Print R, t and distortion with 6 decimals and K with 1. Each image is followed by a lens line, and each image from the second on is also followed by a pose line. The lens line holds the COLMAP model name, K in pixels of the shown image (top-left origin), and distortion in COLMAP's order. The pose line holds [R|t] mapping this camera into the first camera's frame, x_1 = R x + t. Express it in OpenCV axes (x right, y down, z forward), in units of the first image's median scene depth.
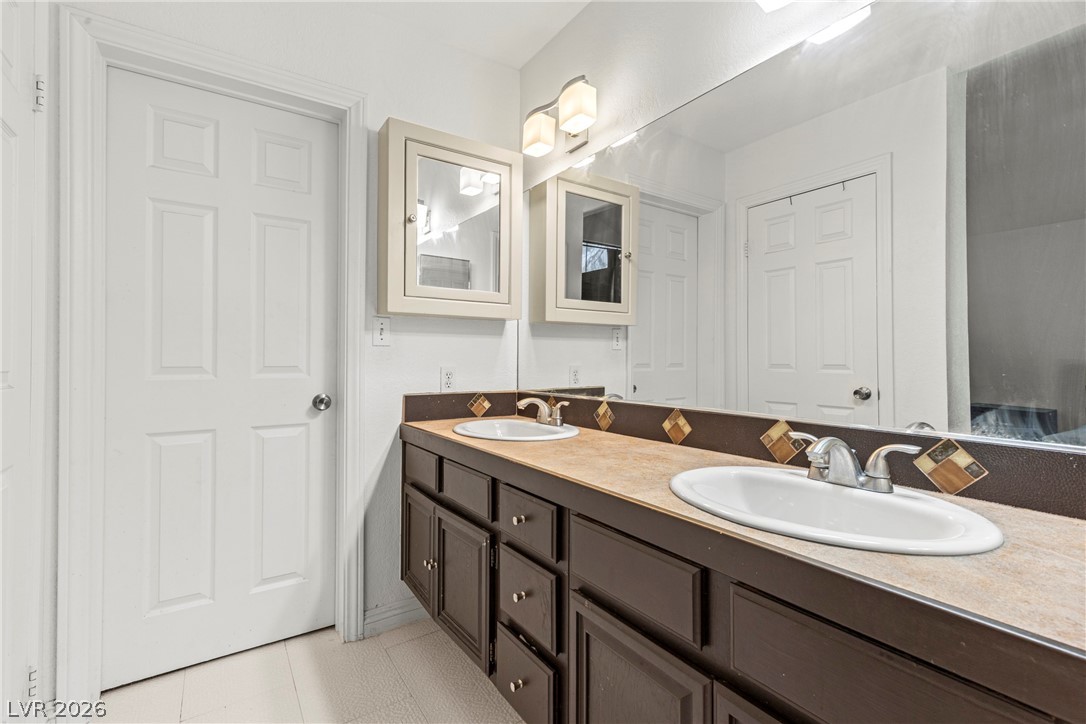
lens RADIAL K [[494.1, 0, 548.3], [0, 494.1, 352.3], [0, 0, 1]] dist [0.011803, -0.000031]
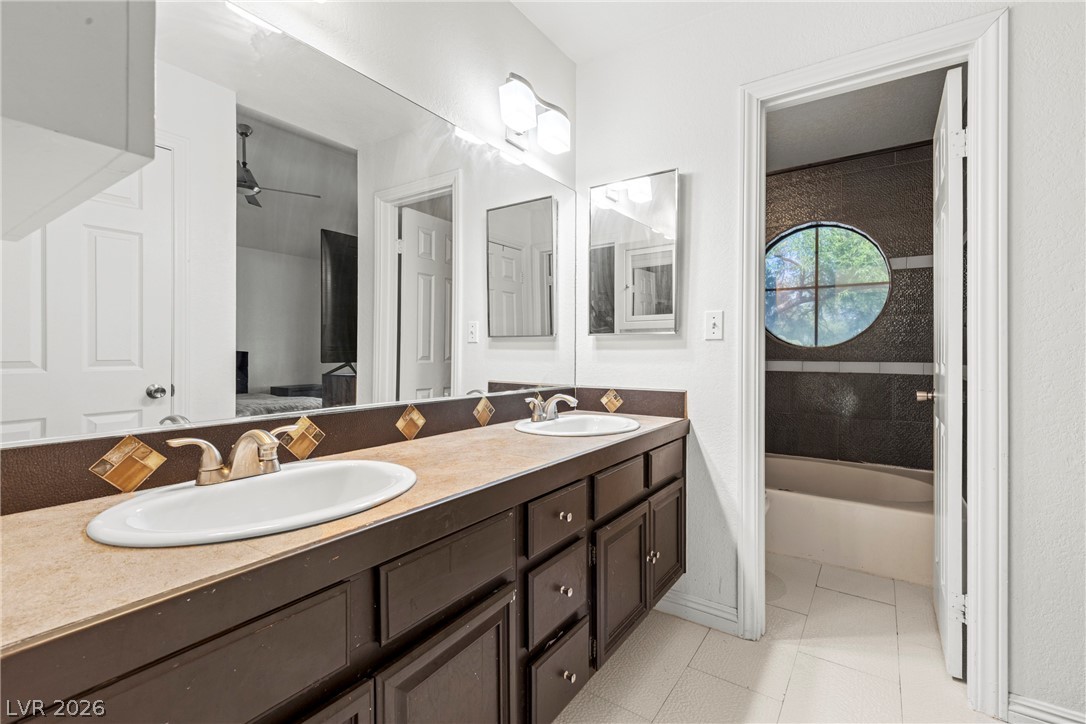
lens RADIAL K [[494.1, 0, 545.6], [0, 494.1, 359.3], [0, 0, 1]] dist [0.011803, -0.000031]
pose [[-0.358488, -0.010080, 0.933480, -0.774064], [-0.012349, 0.999905, 0.006055, 0.014482], [-0.933453, -0.009357, -0.358579, 1.116386]]
